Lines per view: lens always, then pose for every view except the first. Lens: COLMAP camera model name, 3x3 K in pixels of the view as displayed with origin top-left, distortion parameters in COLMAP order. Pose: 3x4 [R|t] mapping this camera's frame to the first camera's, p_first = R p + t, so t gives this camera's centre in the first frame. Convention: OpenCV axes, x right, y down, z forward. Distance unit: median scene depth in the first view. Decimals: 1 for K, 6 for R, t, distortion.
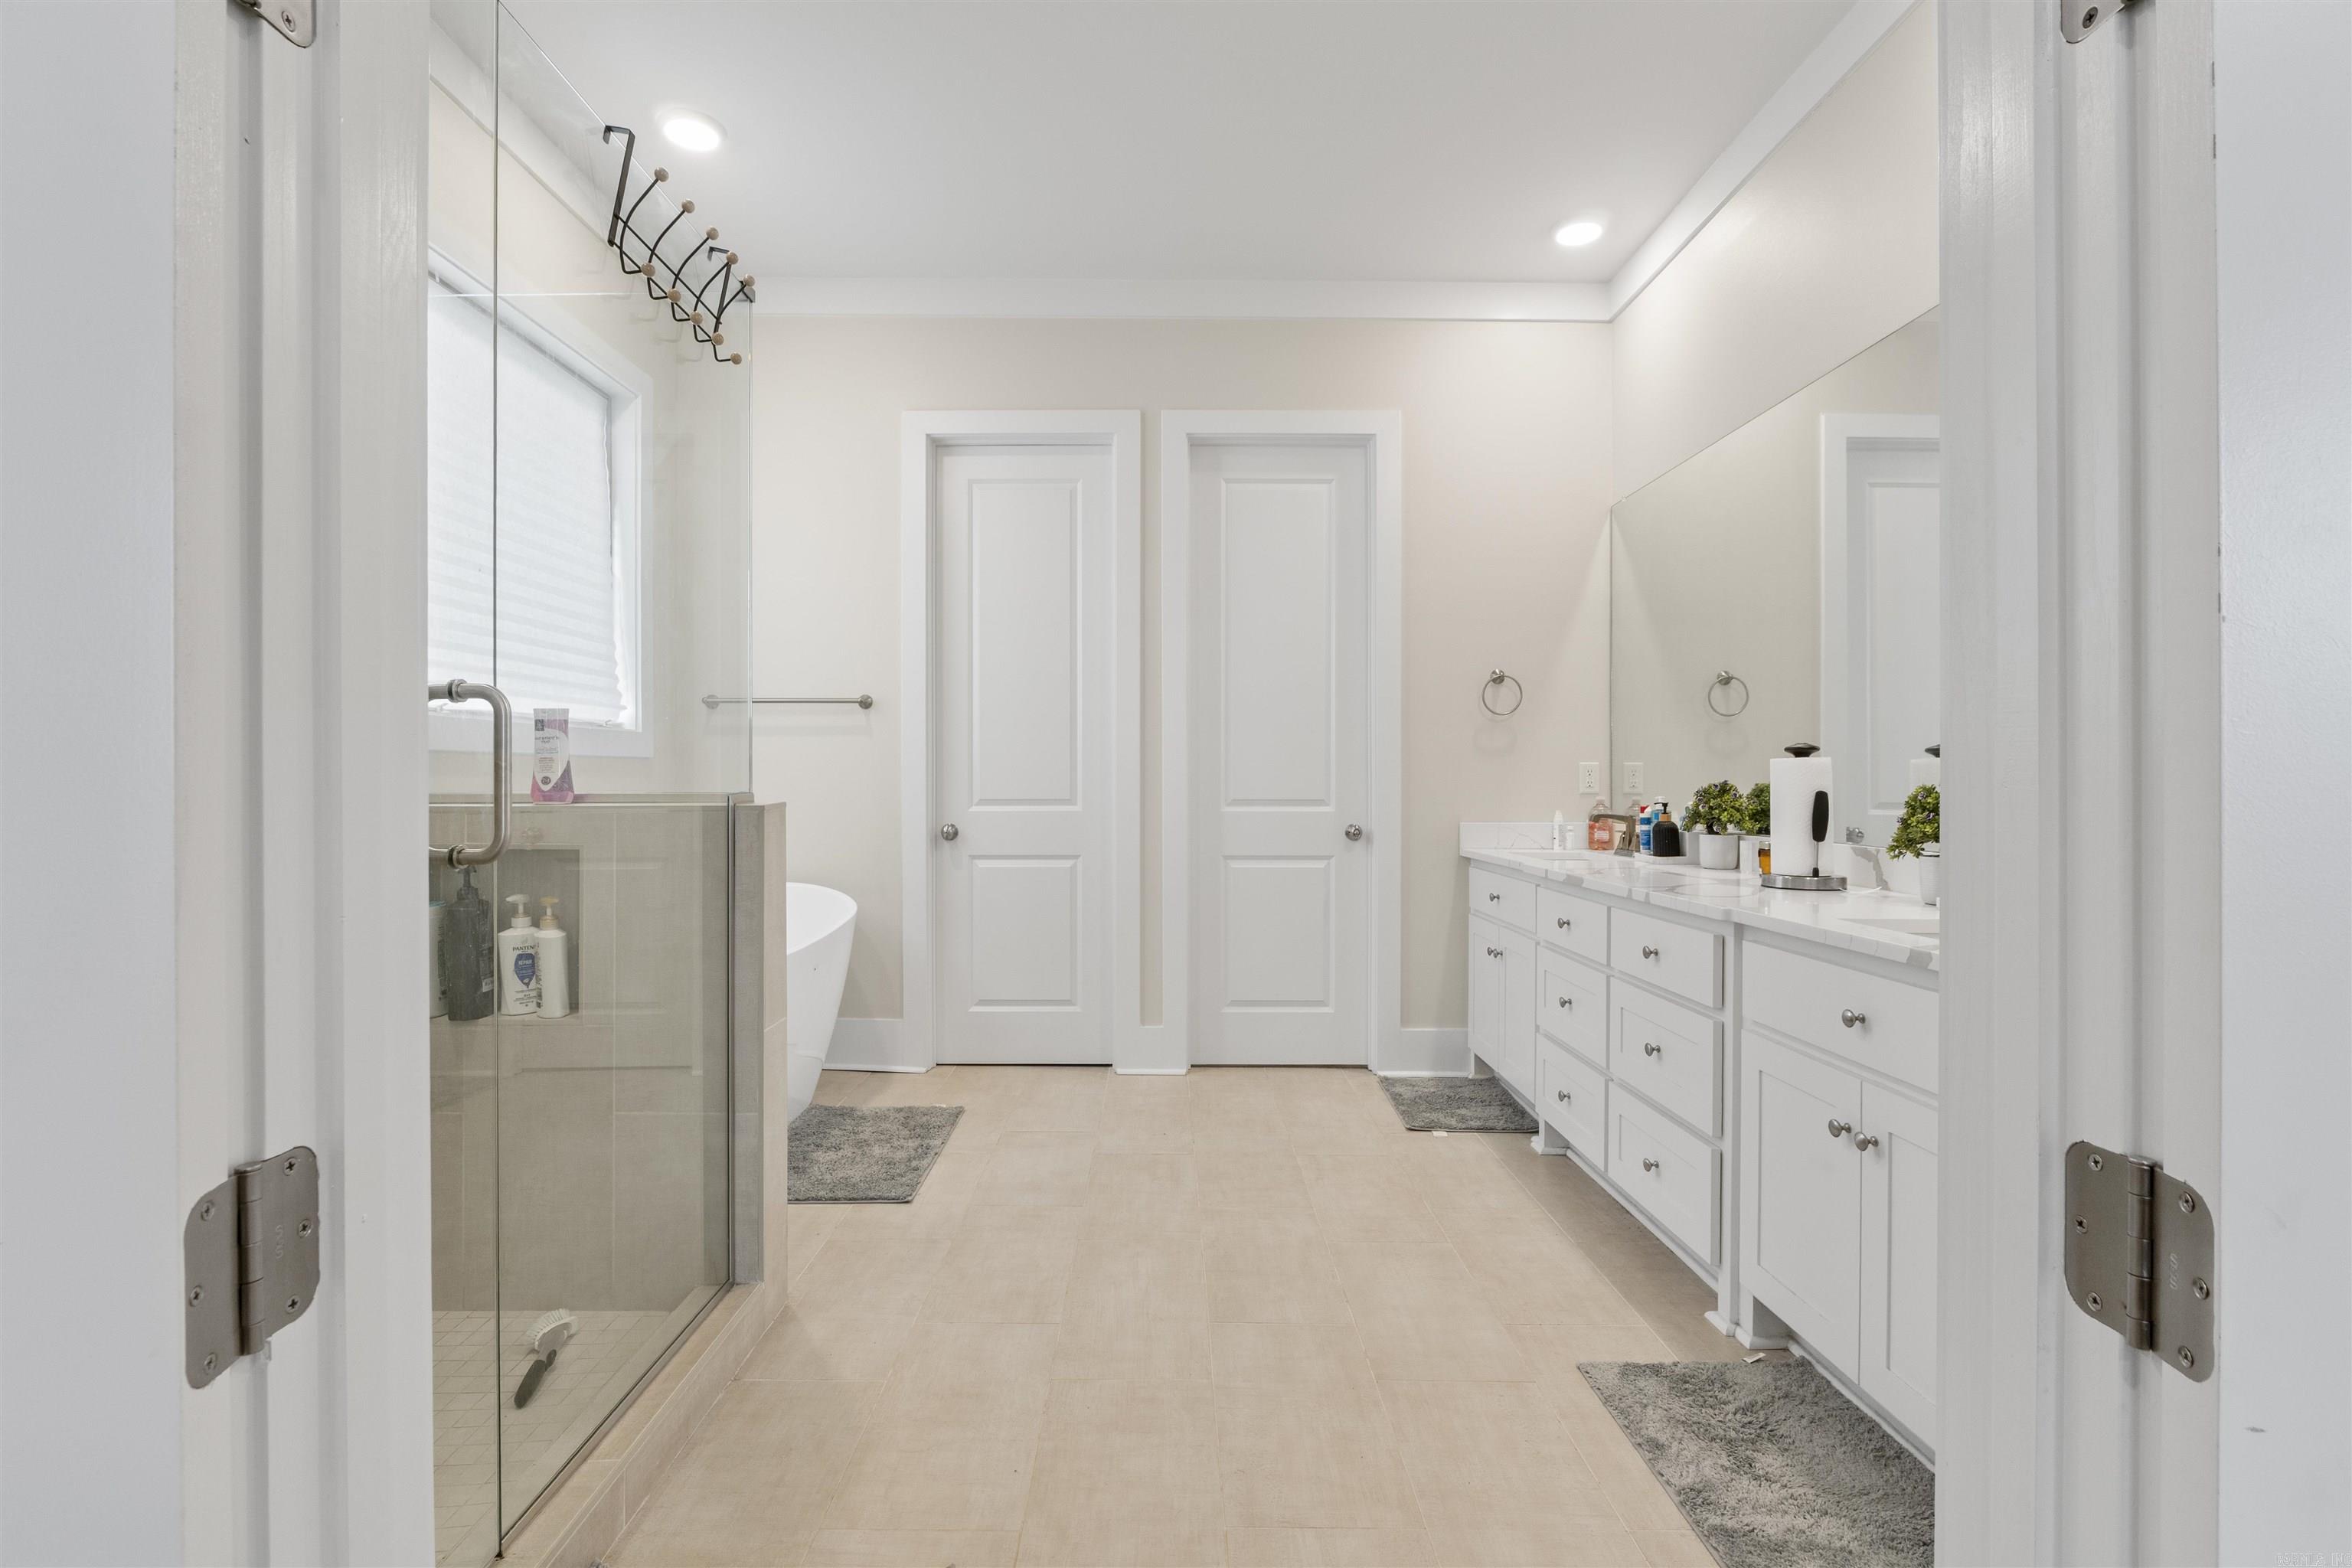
lens RADIAL K [[1064.0, 0, 1176.8], [0, 1064.0, 805.3], [0, 0, 1]] dist [-0.007369, -0.000775]
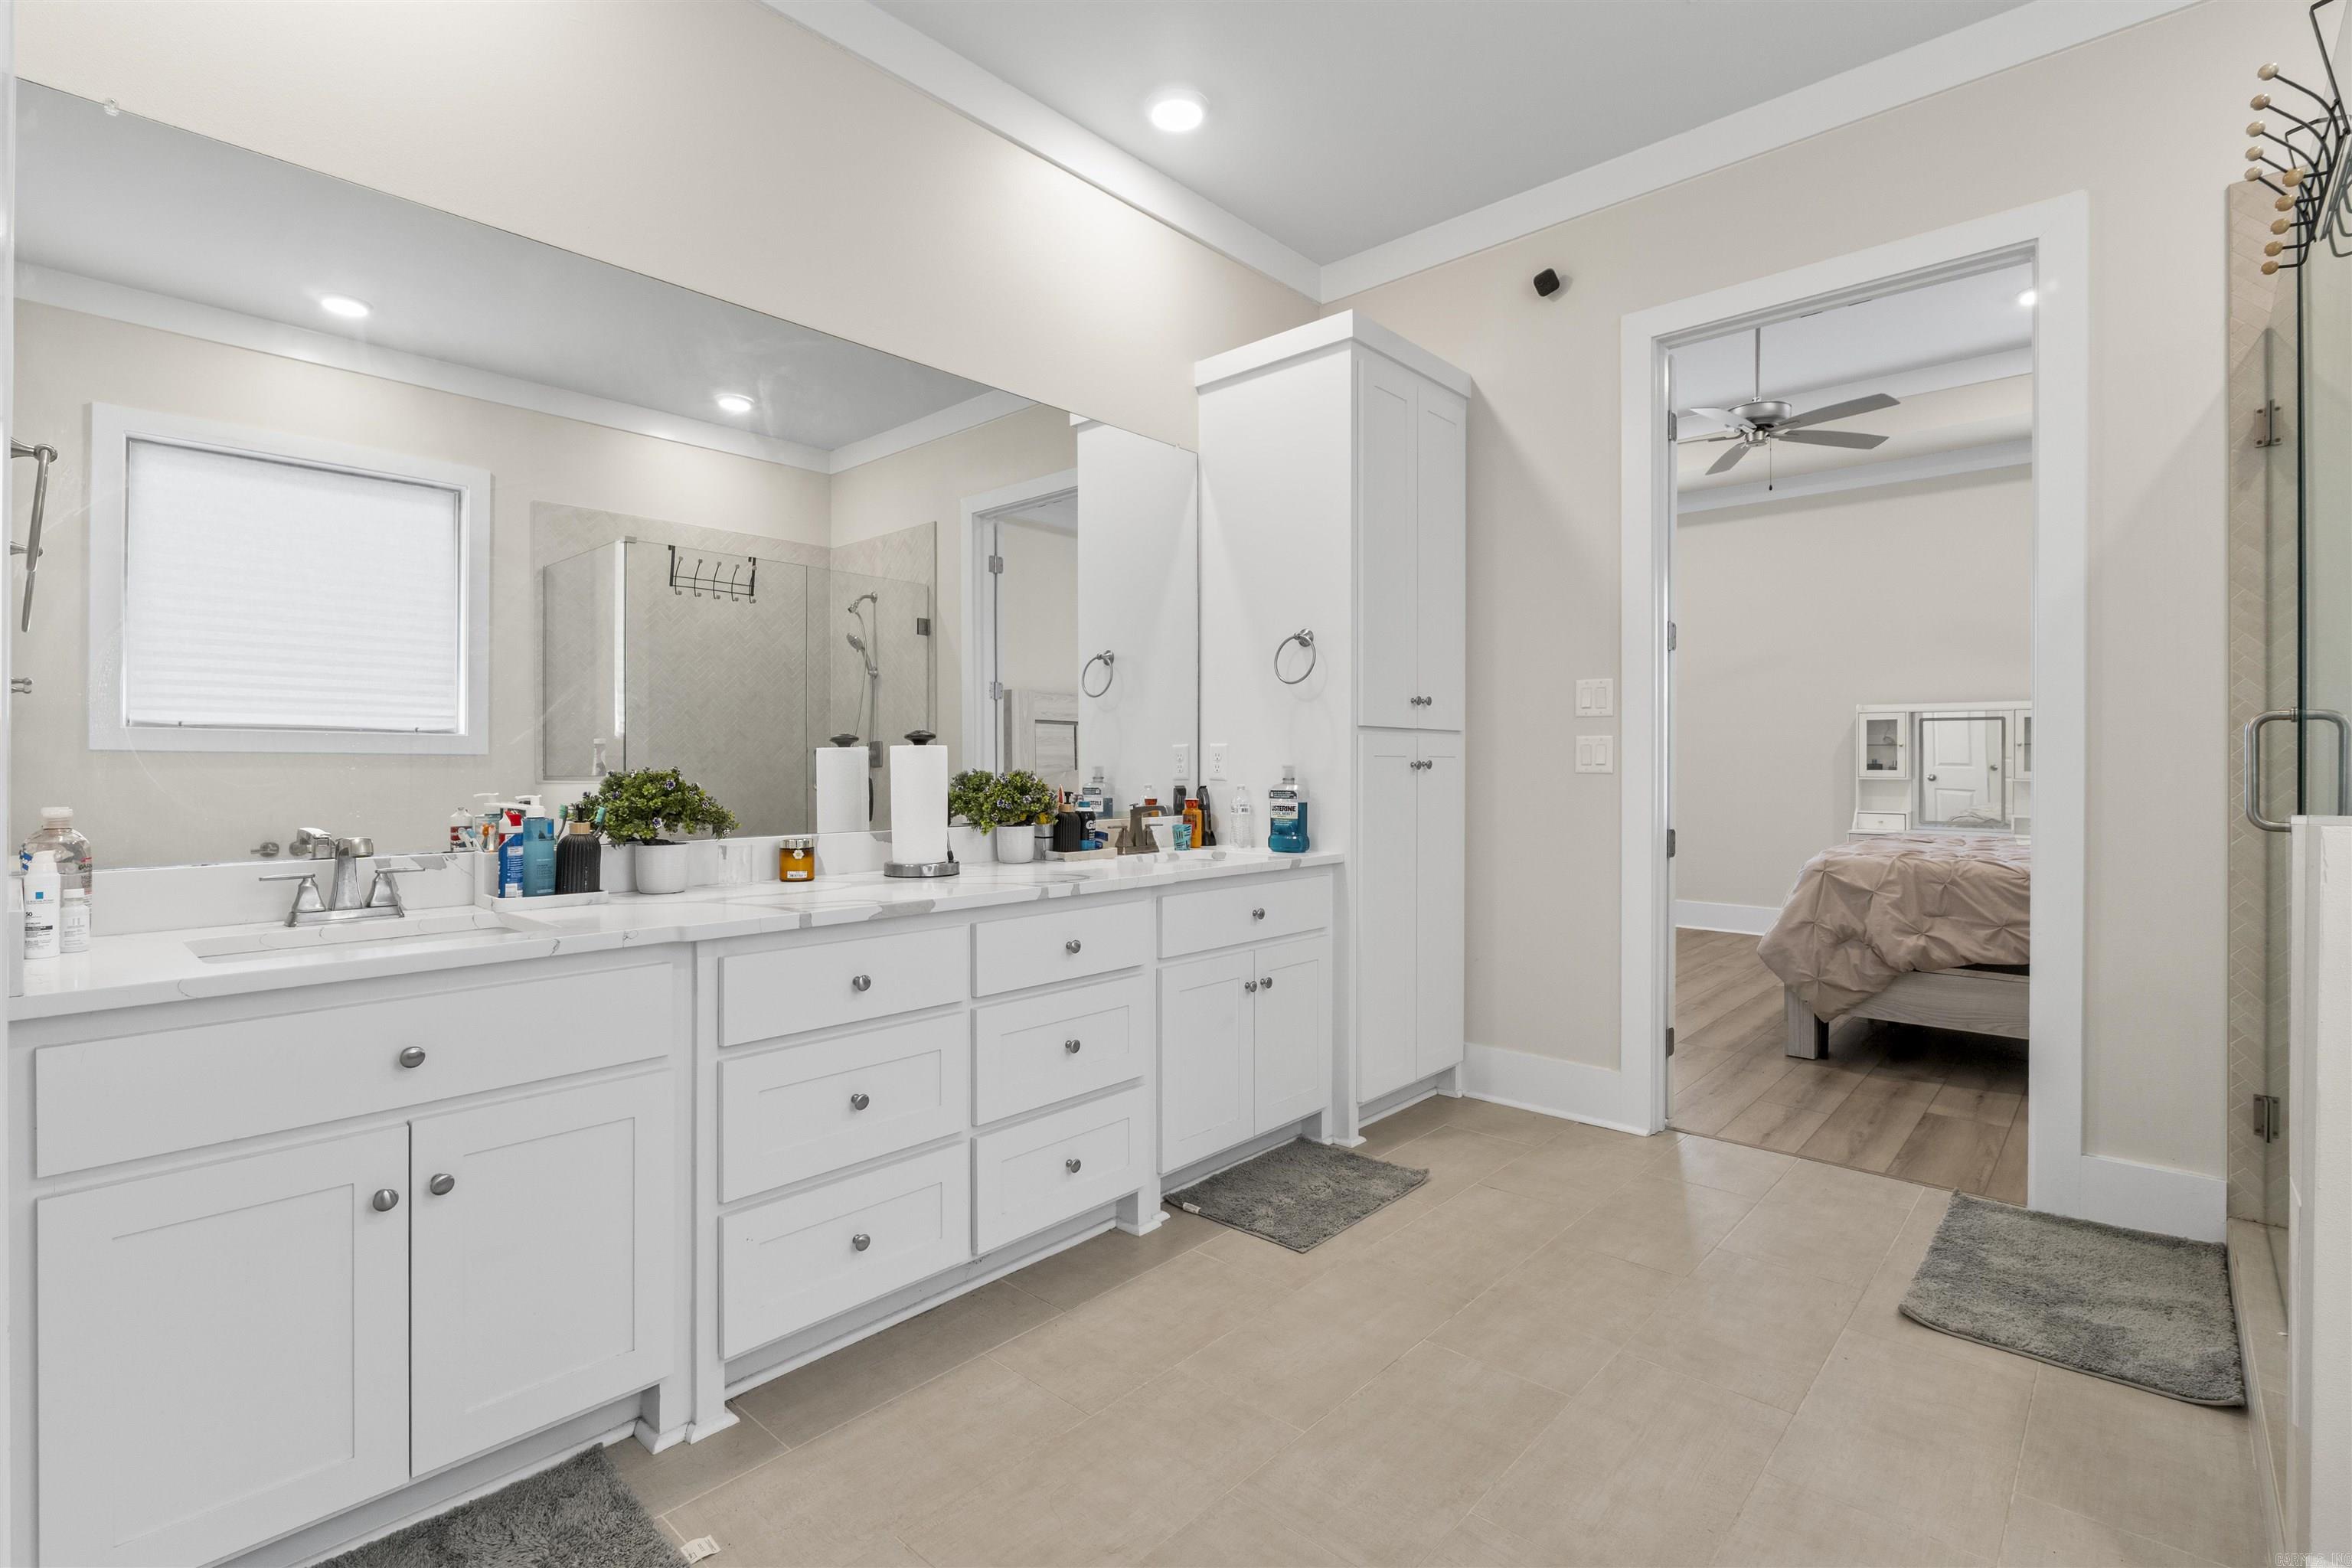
lens RADIAL K [[1075.8, 0, 1174.9], [0, 1075.8, 762.8], [0, 0, 1]] dist [-0.001577, -0.000141]
pose [[-0.727982, -0.005600, 0.685573, -0.223990], [0.009843, 0.999778, 0.018619, -0.035563], [-0.685525, 0.020302, -0.727766, 1.249090]]
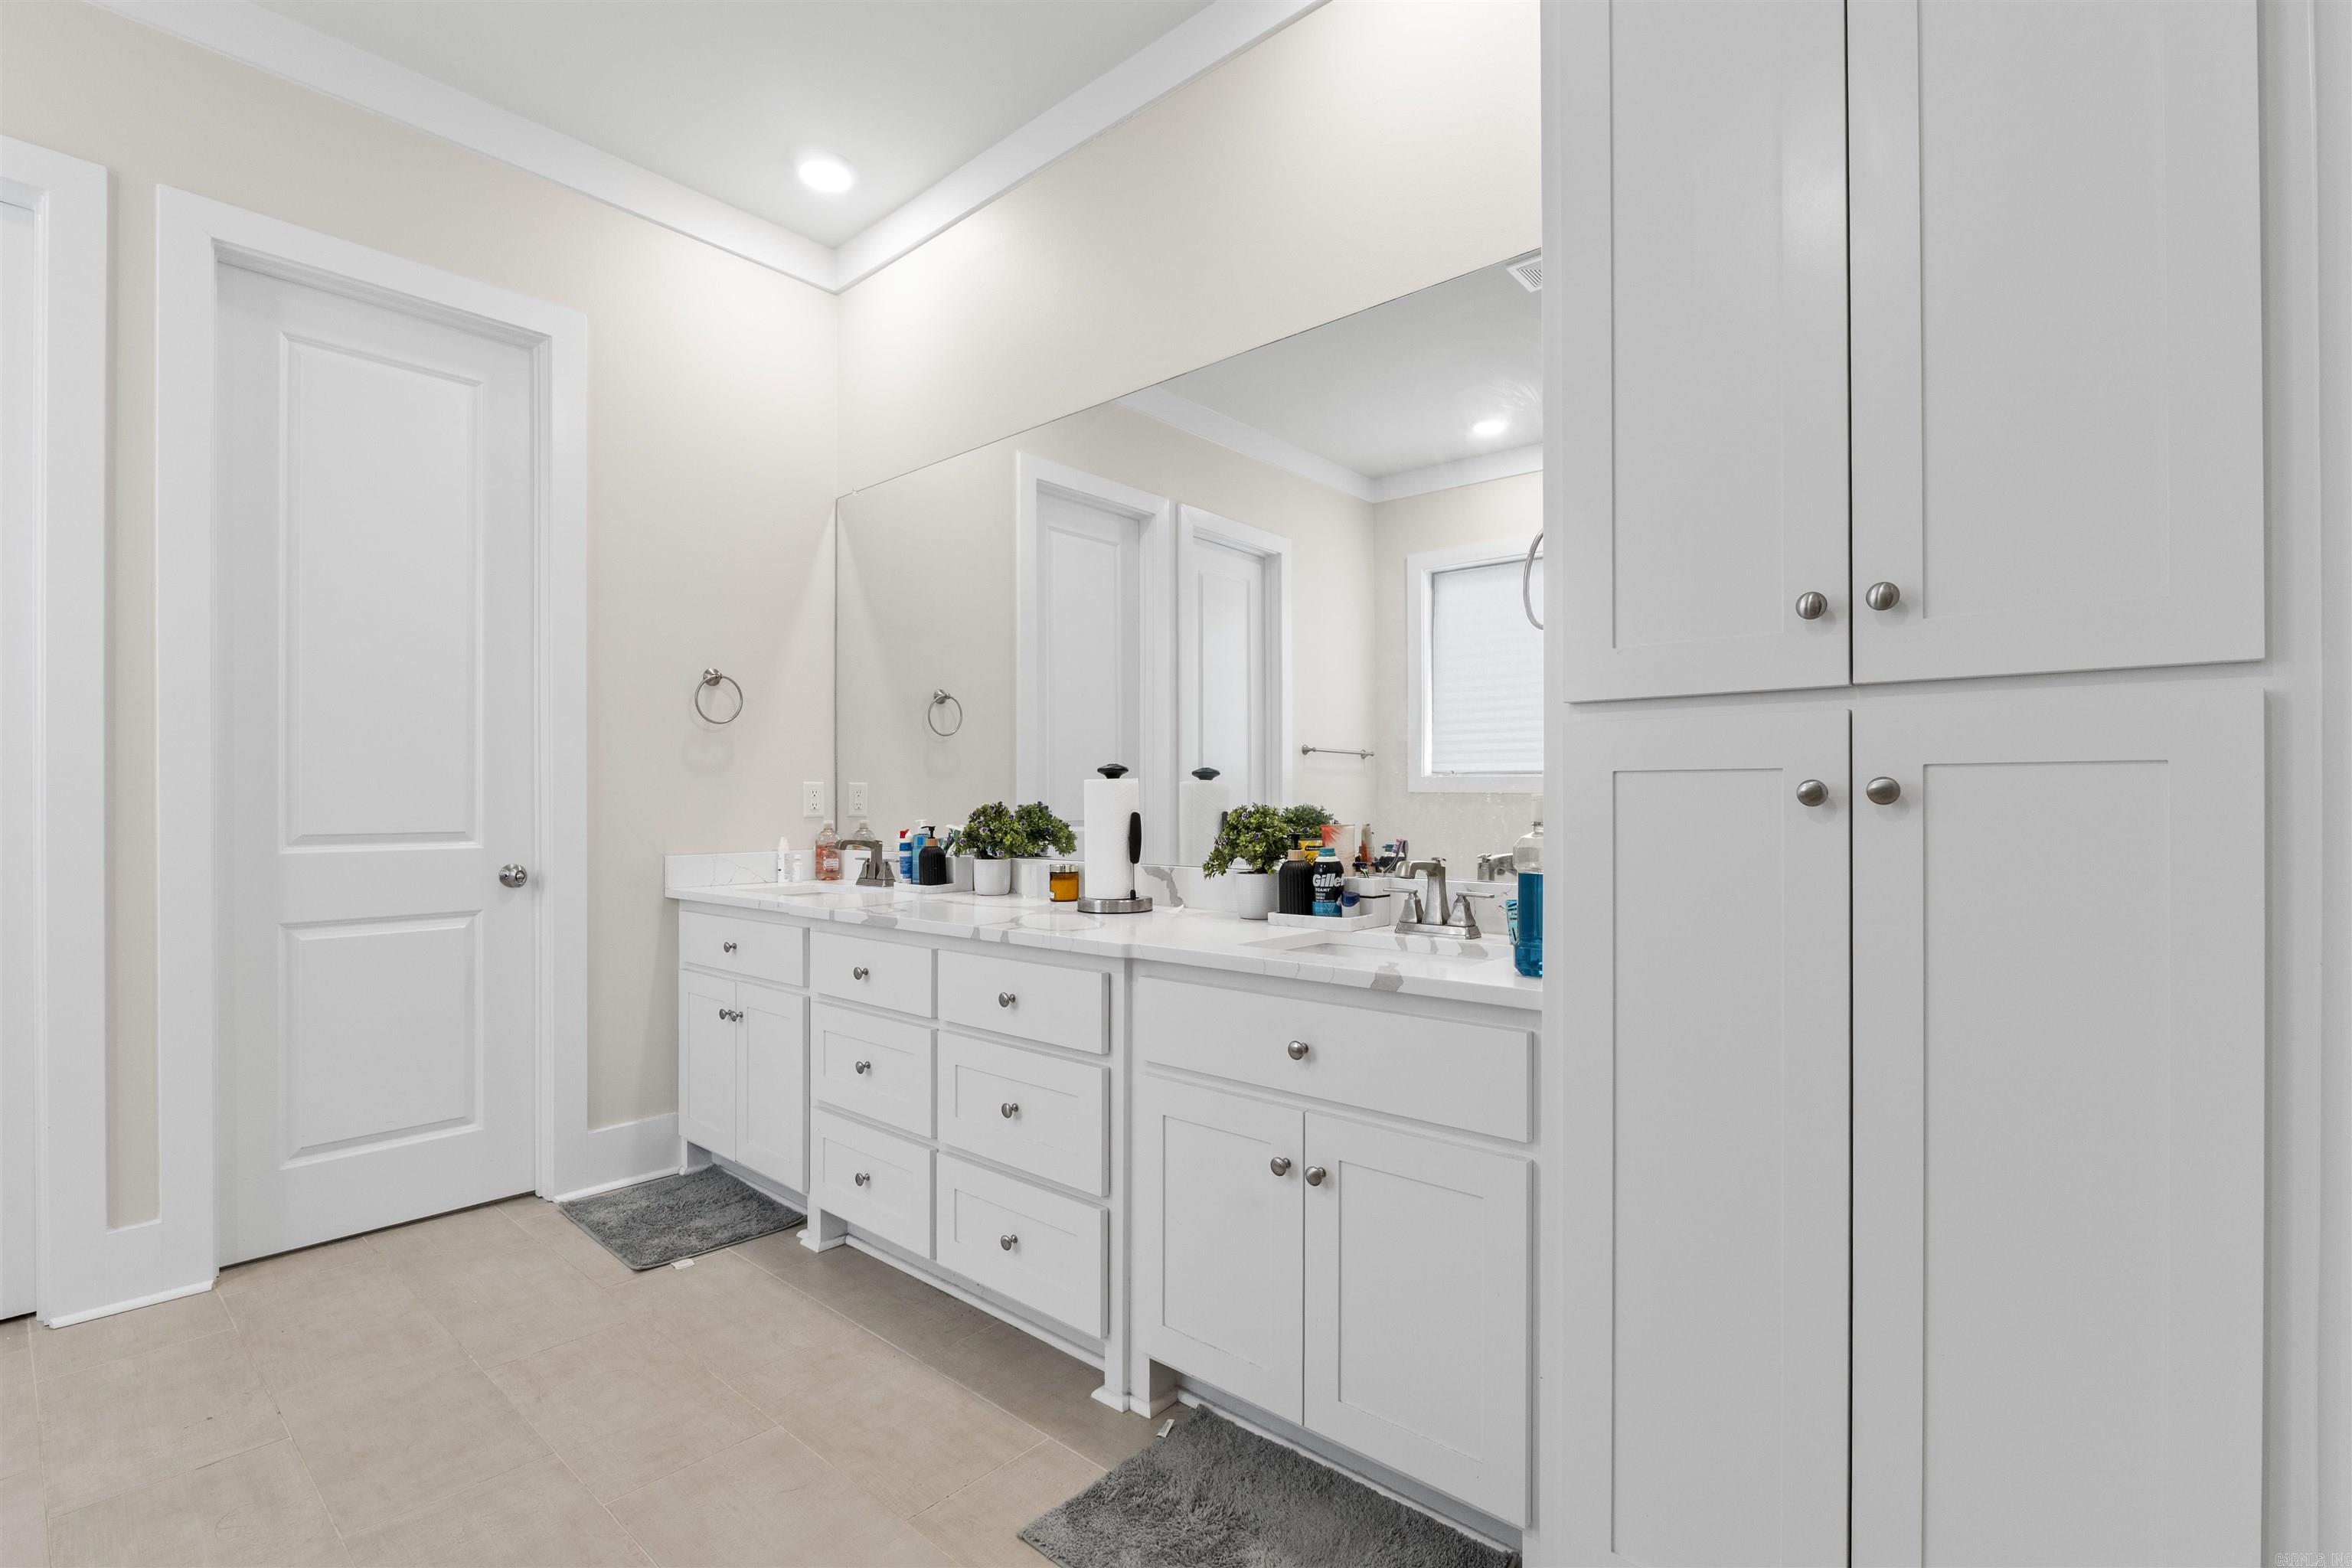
lens RADIAL K [[1064.0, 0, 1176.8], [0, 1064.0, 805.3], [0, 0, 1]] dist [-0.007369, -0.000775]
pose [[0.673692, -0.007659, 0.738973, -0.080193], [0.021431, 0.999728, -0.009176, -0.007799], [-0.738702, 0.022019, 0.673673, 0.226345]]
